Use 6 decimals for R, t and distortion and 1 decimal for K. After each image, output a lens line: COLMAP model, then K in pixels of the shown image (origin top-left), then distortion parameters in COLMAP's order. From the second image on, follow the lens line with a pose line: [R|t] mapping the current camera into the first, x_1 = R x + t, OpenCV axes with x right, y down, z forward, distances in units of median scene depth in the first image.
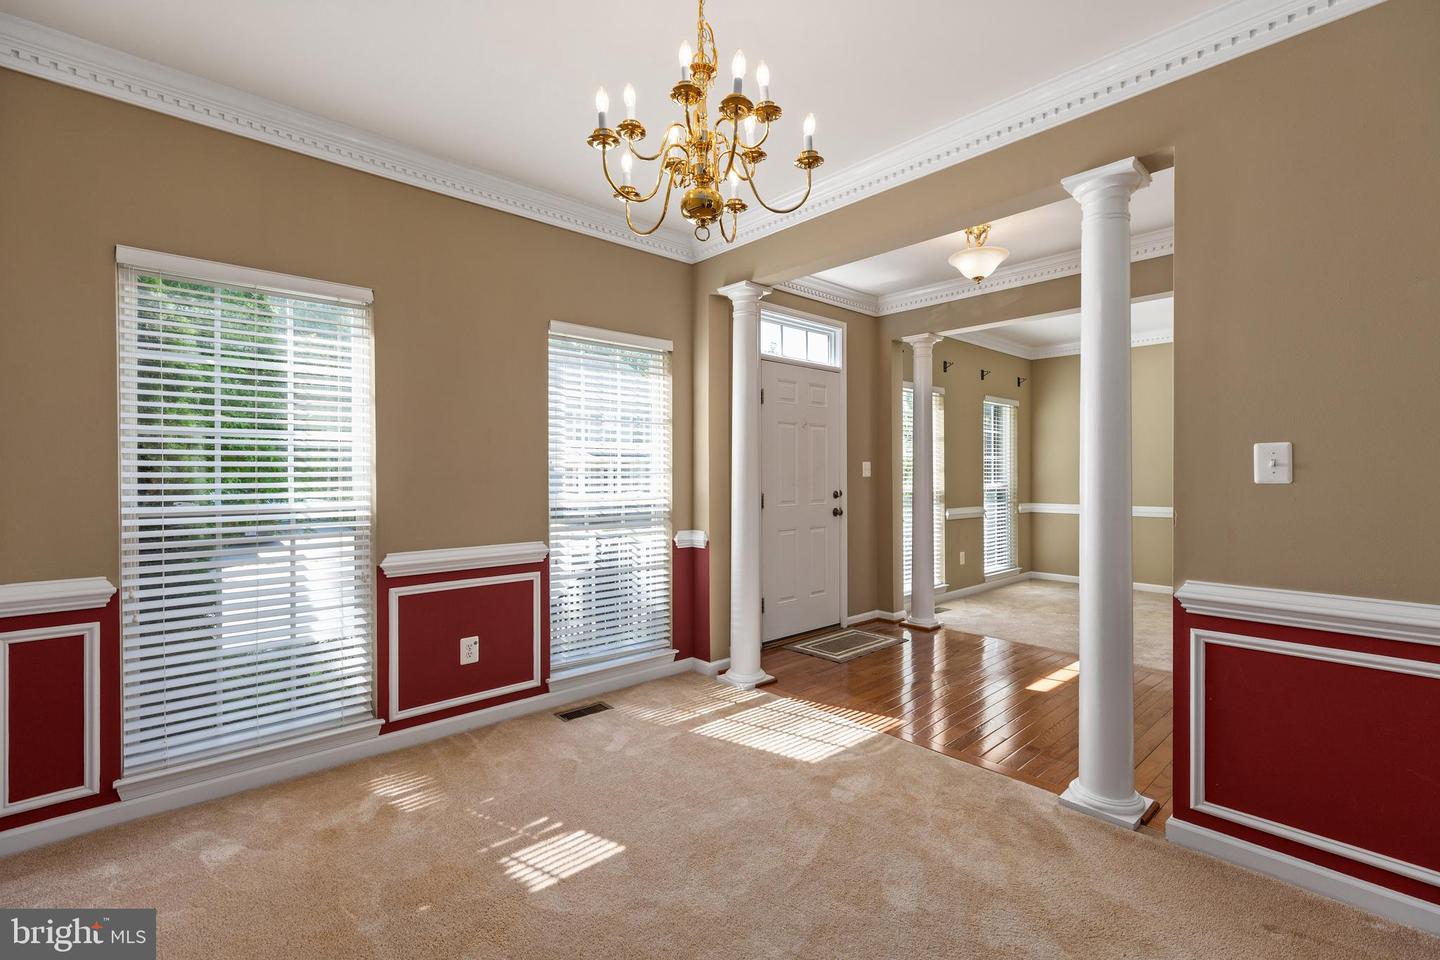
lens RADIAL K [[642.6, 0, 718.0], [0, 642.6, 476.9], [0, 0, 1]] dist [0.005126, 0.000431]
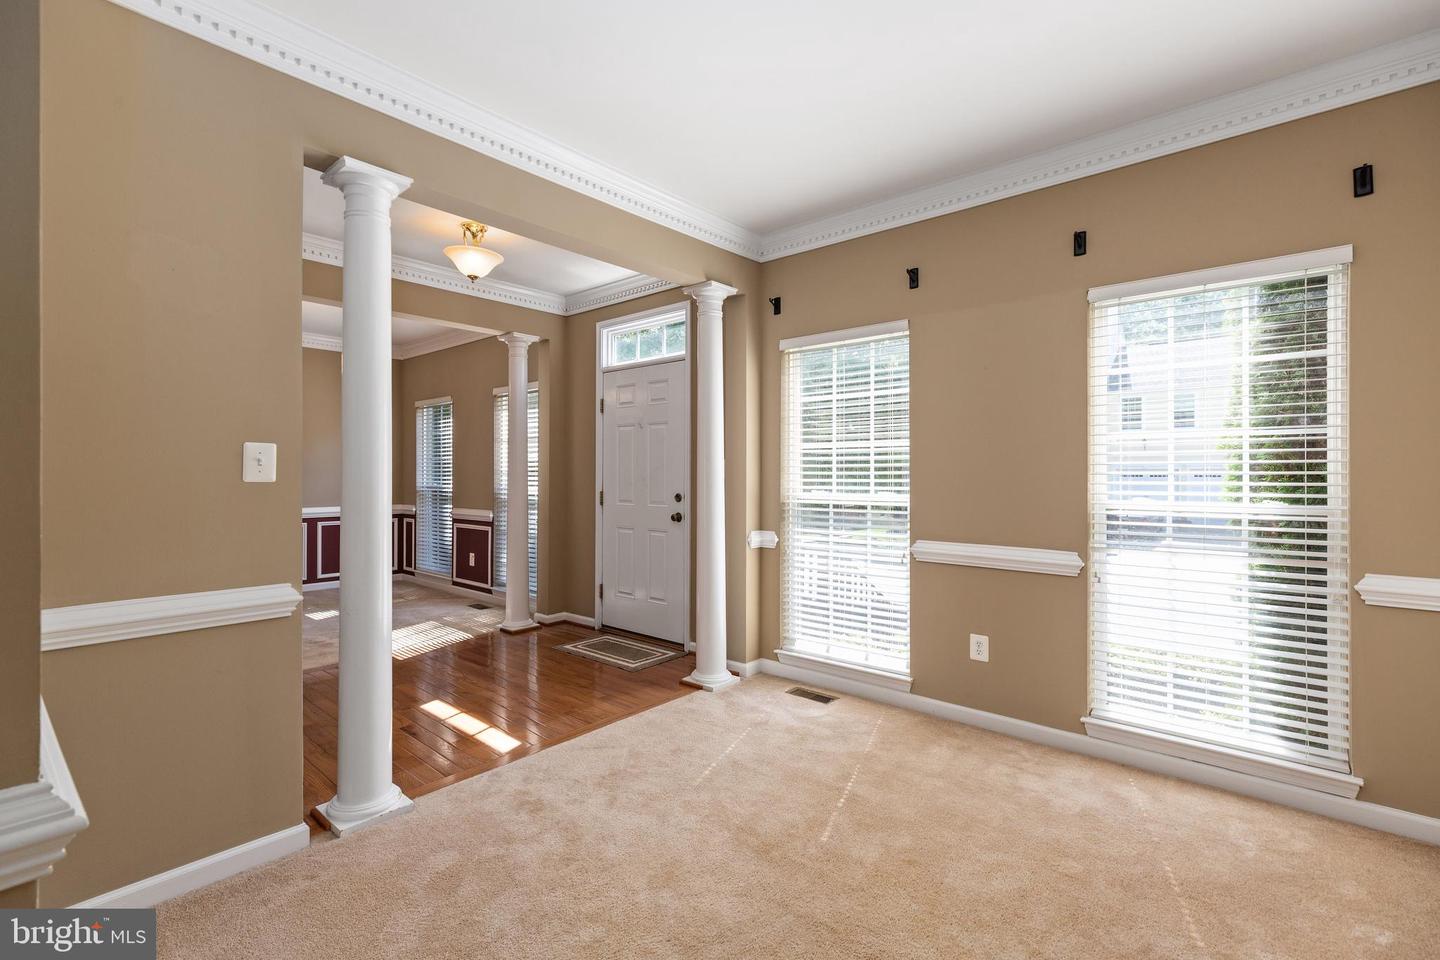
lens RADIAL K [[618.2, 0, 727.6], [0, 618.2, 475.9], [0, 0, 1]] dist [-0.000596, 0.000176]
pose [[0.136728, 0.005500, -0.990593, 0.795590], [-0.003687, 0.999980, 0.005043, -0.005696], [0.990602, 0.002962, 0.136746, 0.724467]]
